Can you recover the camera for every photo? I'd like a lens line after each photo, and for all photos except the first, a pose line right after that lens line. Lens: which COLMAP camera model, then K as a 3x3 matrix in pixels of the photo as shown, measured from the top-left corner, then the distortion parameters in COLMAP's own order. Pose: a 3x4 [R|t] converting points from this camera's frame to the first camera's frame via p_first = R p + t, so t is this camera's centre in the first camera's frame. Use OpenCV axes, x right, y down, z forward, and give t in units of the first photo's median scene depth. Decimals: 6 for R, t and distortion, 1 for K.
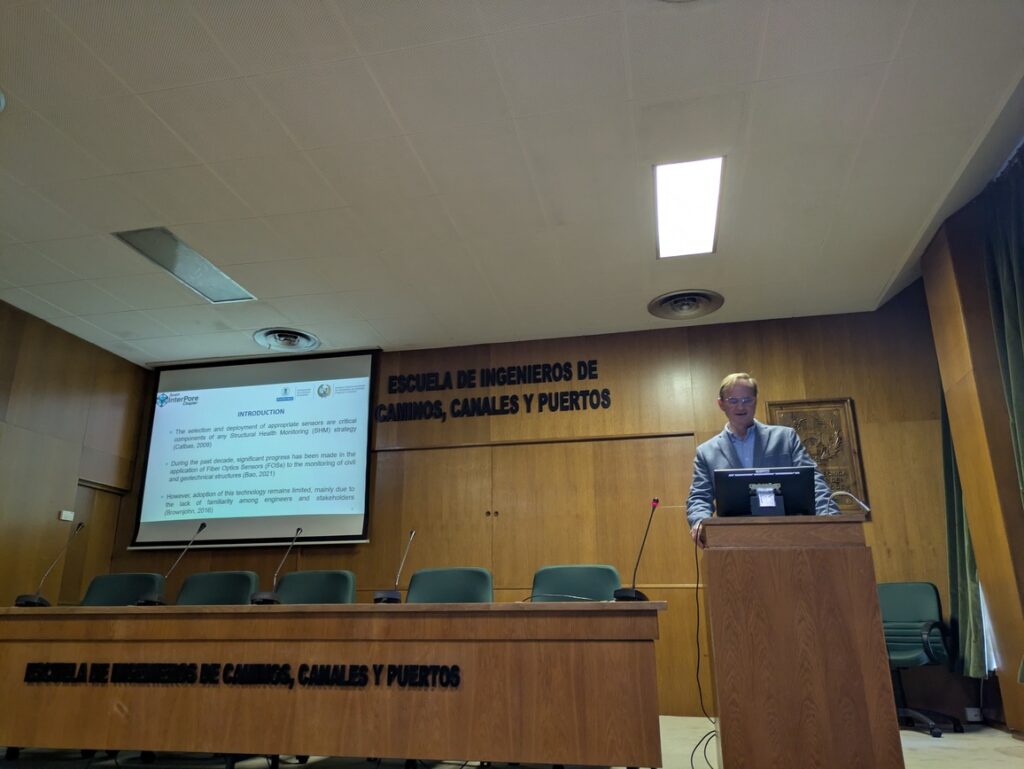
lens RADIAL K [[756.7, 0, 496.9], [0, 756.7, 386.9], [0, 0, 1]] dist [0.071573, -0.080226]
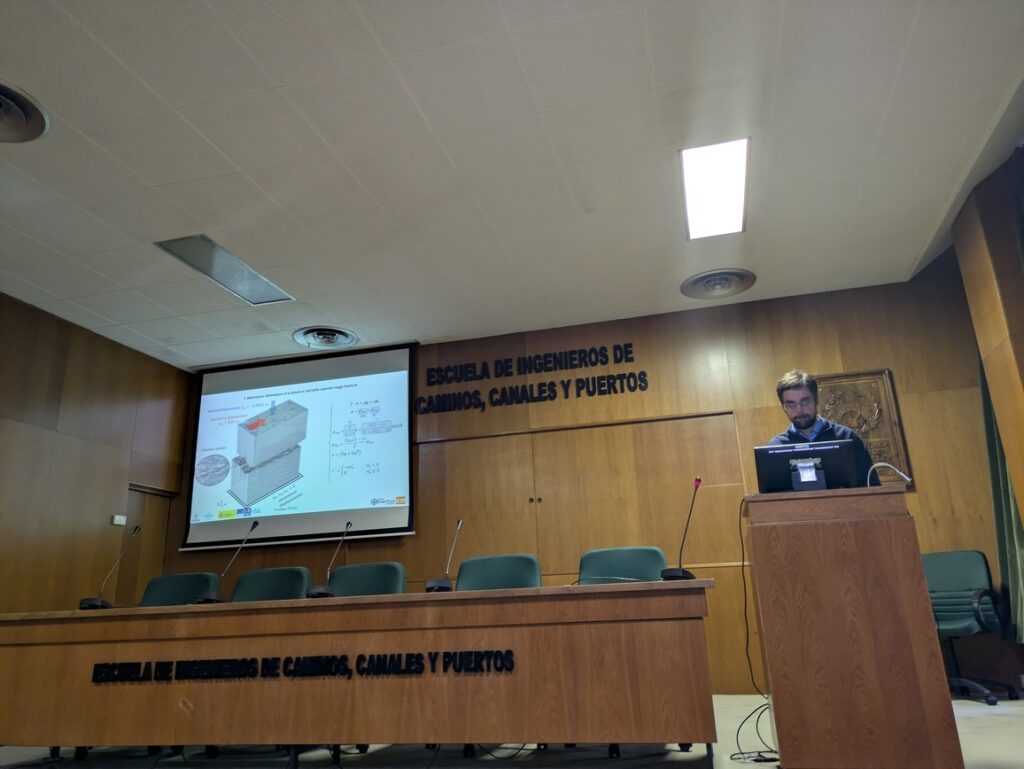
lens RADIAL K [[758.9, 0, 515.5], [0, 758.9, 366.2], [0, 0, 1]] dist [0.071071, -0.086205]
pose [[0.998685, -0.046667, -0.021239, -0.002884], [0.046454, 0.998866, -0.010420, -0.001595], [0.021701, 0.009419, 0.999720, -0.012968]]
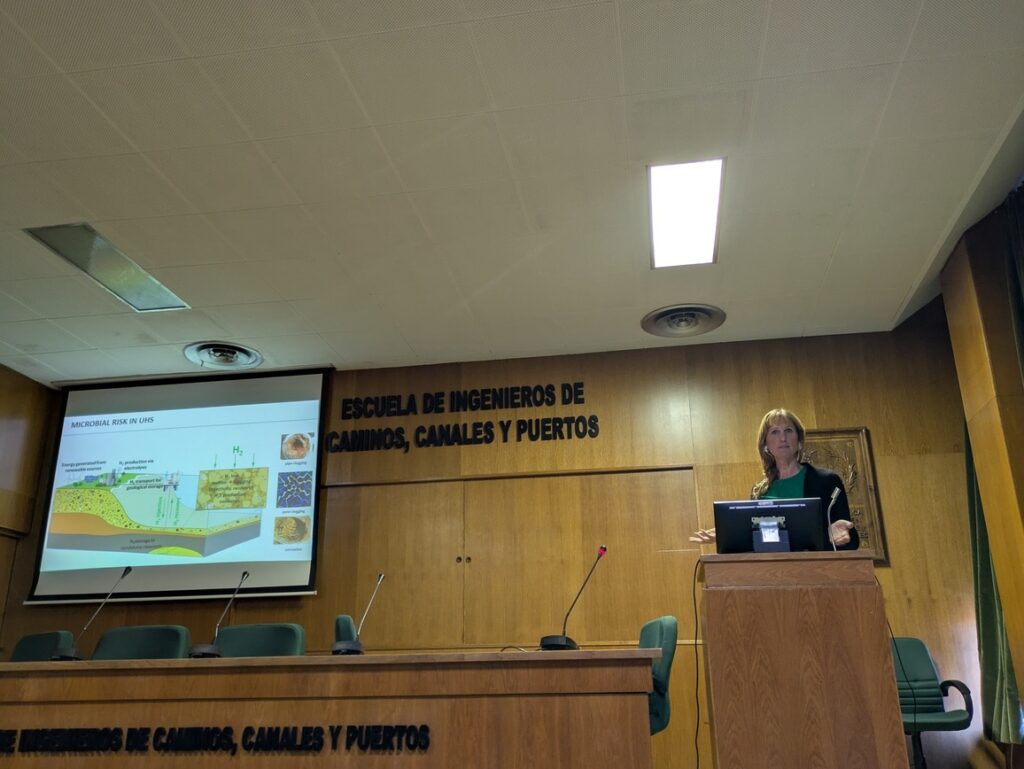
lens RADIAL K [[895.5, 0, 511.9], [0, 895.5, 379.3], [0, 0, 1]] dist [0.072143, -0.080419]
pose [[0.998525, 0.009389, 0.053481, -0.006353], [-0.007214, 0.999145, -0.040715, 0.003977], [-0.053817, 0.040269, 0.997739, -0.029894]]
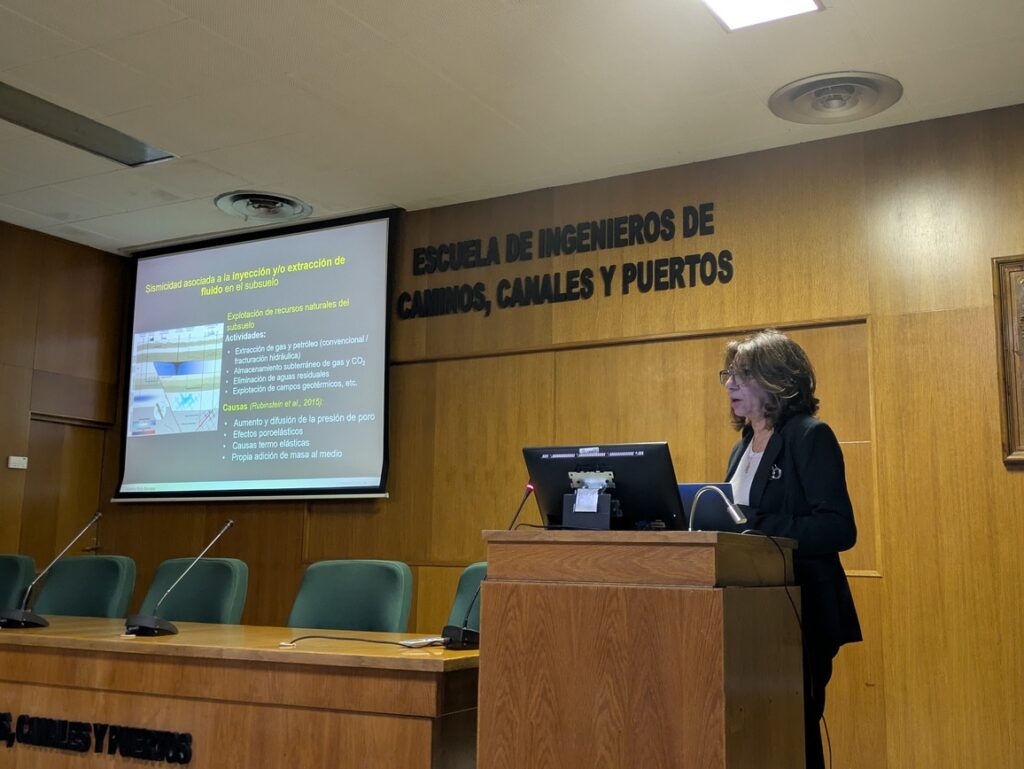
lens RADIAL K [[1132.9, 0, 512.0], [0, 1132.9, 384.5], [0, 0, 1]] dist [0.085883, -0.131159]
pose [[0.955019, -0.029951, -0.295029, 0.257624], [0.072879, 0.988079, 0.135604, -0.028608], [0.287451, -0.151005, 0.945817, 0.079989]]
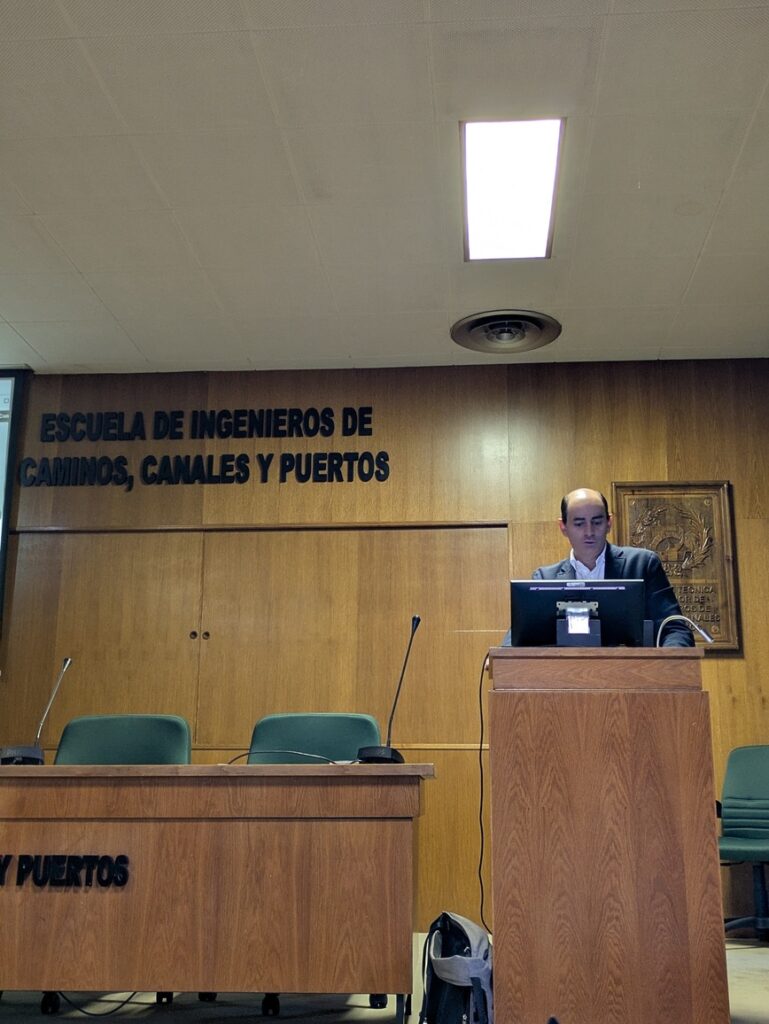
lens RADIAL K [[1194.3, 0, 403.6], [0, 1194.3, 508.9], [0, 0, 1]] dist [0.090896, -0.159962]
pose [[0.988165, 0.041763, 0.147598, 0.010260], [-0.050319, 0.997234, 0.054711, -0.005910], [-0.144905, -0.061490, 0.987533, -0.034826]]
